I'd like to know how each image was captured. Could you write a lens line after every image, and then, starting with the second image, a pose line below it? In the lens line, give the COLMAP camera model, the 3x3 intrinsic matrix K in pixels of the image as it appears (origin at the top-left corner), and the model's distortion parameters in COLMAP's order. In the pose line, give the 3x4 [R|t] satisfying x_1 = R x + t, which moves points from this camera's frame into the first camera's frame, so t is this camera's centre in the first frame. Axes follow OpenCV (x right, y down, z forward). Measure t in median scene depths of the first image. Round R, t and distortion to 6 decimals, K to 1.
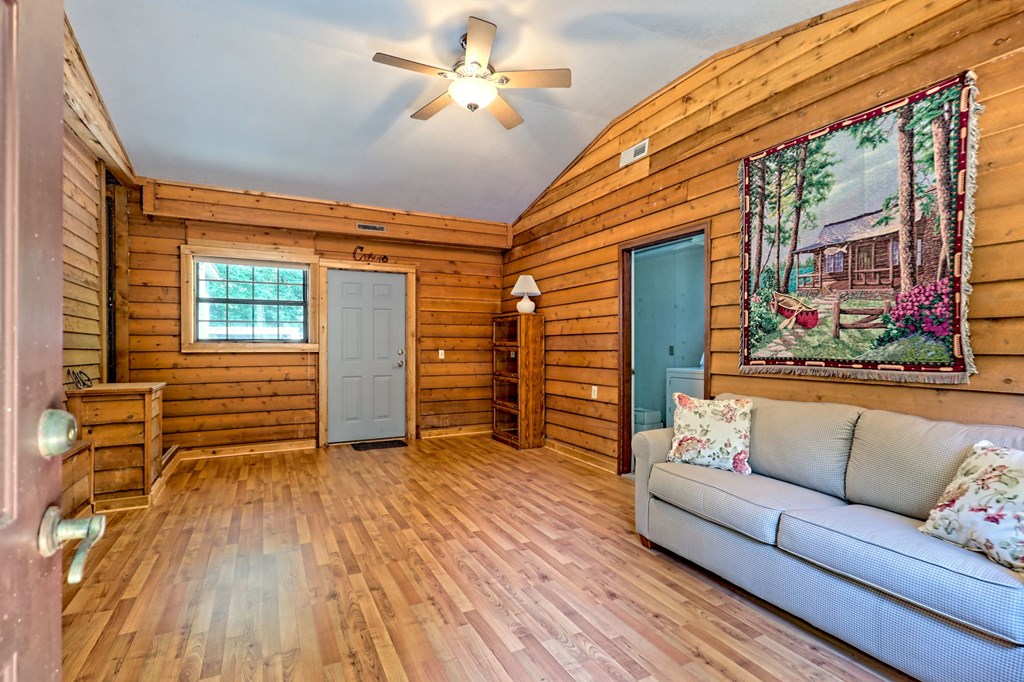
lens RADIAL K [[488.6, 0, 513.0], [0, 488.6, 343.5], [0, 0, 1]] dist [-0.005007, -0.000058]
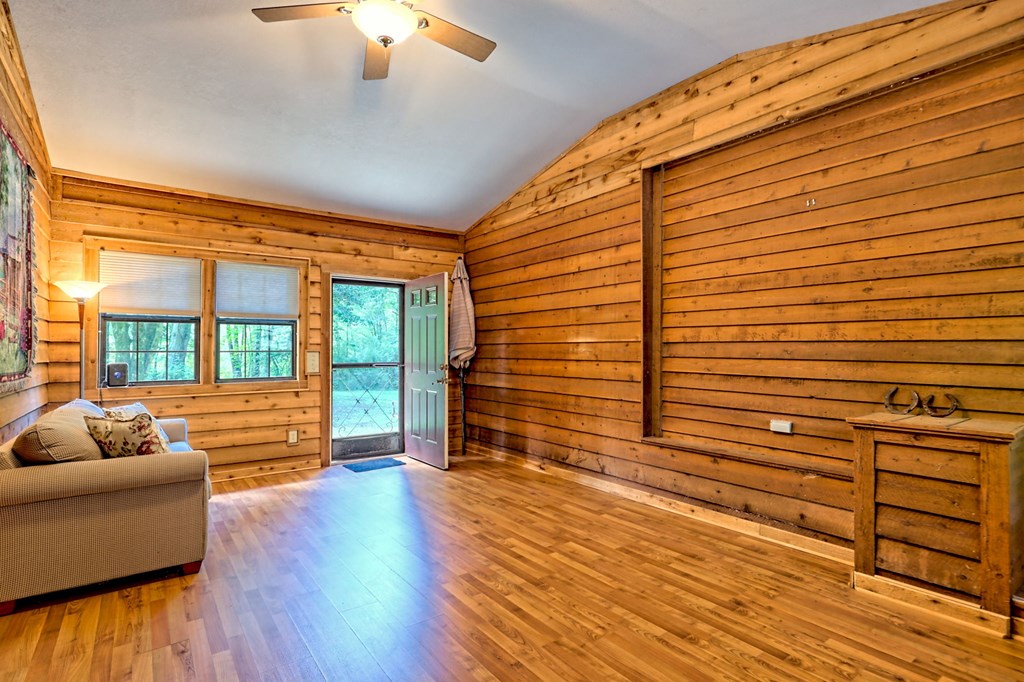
lens RADIAL K [[488.6, 0, 511.1], [0, 488.6, 345.5], [0, 0, 1]] dist [-0.005007, -0.000058]
pose [[-0.983452, -0.001104, -0.181166, -0.140445], [0.001876, 0.999866, -0.016278, -0.009524], [0.181160, -0.016349, -0.983318, 1.812625]]
